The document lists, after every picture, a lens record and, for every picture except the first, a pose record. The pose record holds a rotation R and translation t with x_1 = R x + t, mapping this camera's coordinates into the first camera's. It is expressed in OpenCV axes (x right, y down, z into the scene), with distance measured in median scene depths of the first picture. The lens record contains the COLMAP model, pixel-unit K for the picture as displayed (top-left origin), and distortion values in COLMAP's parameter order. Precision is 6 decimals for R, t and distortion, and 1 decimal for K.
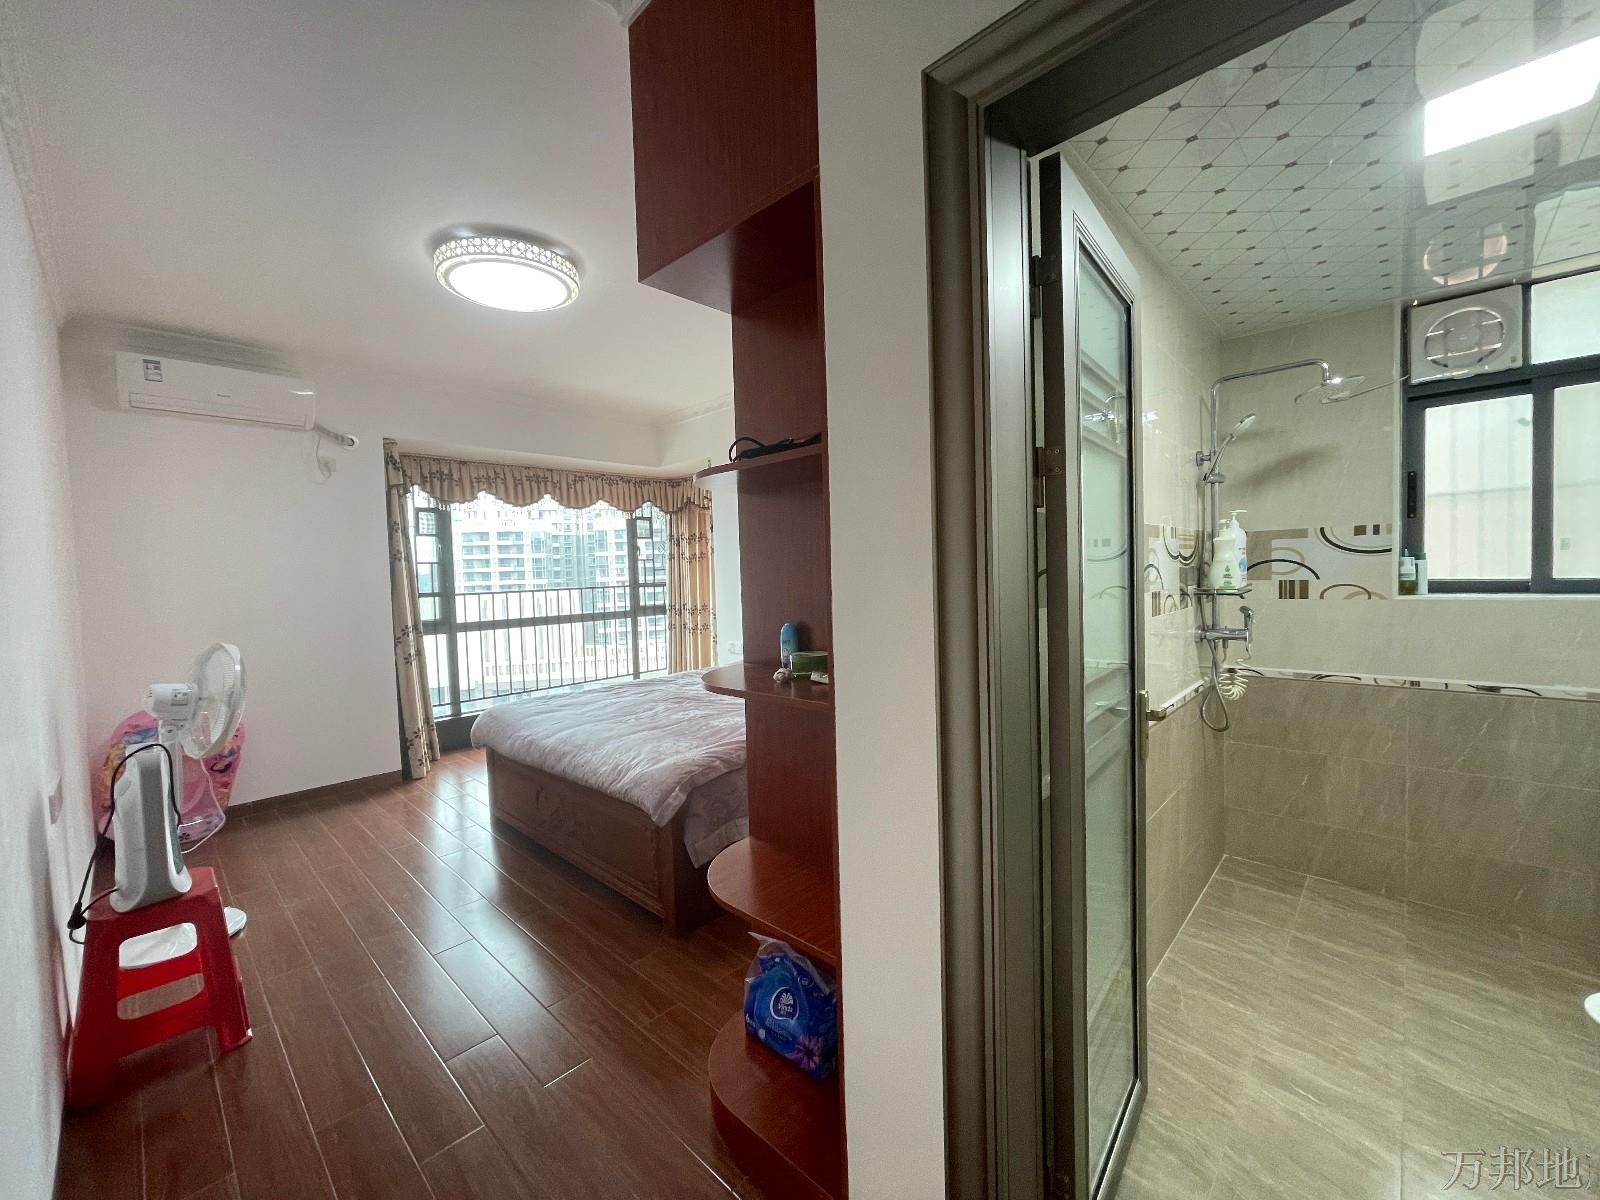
lens RADIAL K [[626.5, 0, 800.0], [0, 626.5, 600.0], [0, 0, 1]] dist [-0.018557, -0.000110]
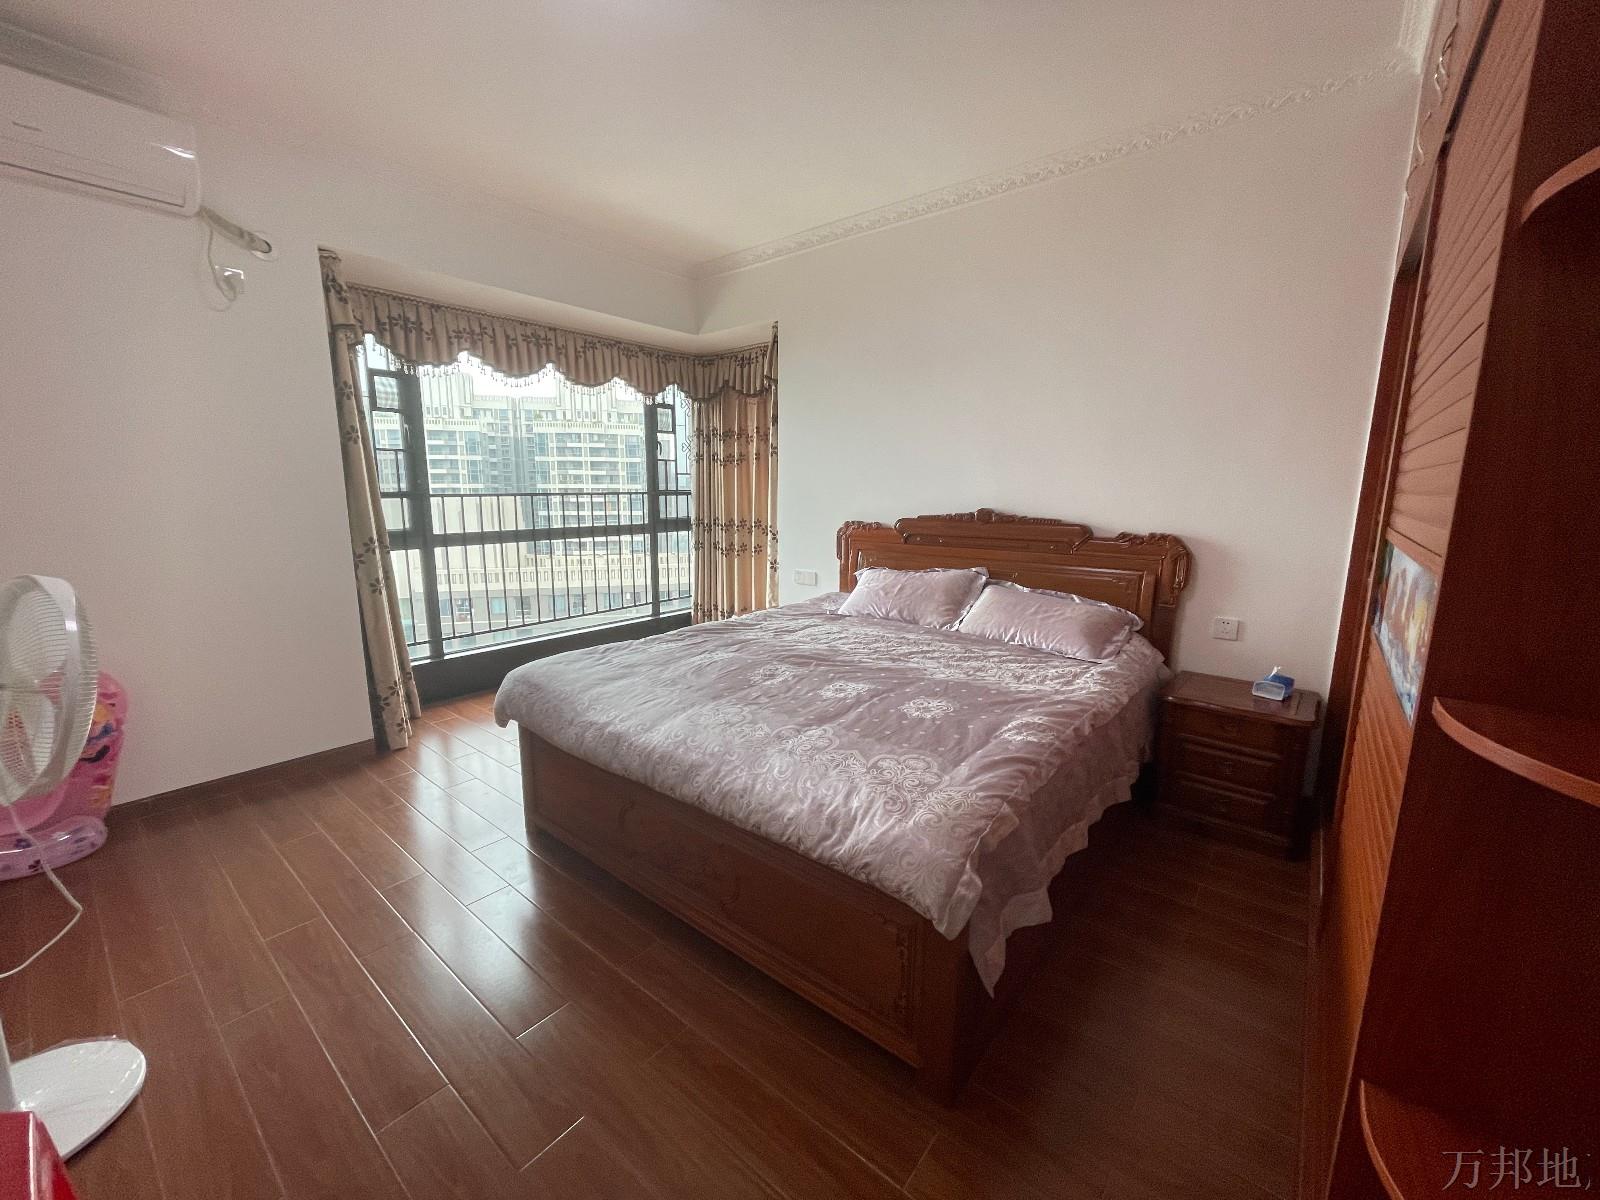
lens RADIAL K [[647.3, 0, 800.0], [0, 647.3, 600.0], [0, 0, 1]] dist [-0.001212, 0.000039]
pose [[0.997613, 0.025696, 0.064098, -0.165732], [-0.033768, 0.991172, 0.128213, 0.000686], [-0.060238, -0.130071, 0.989673, 0.204520]]
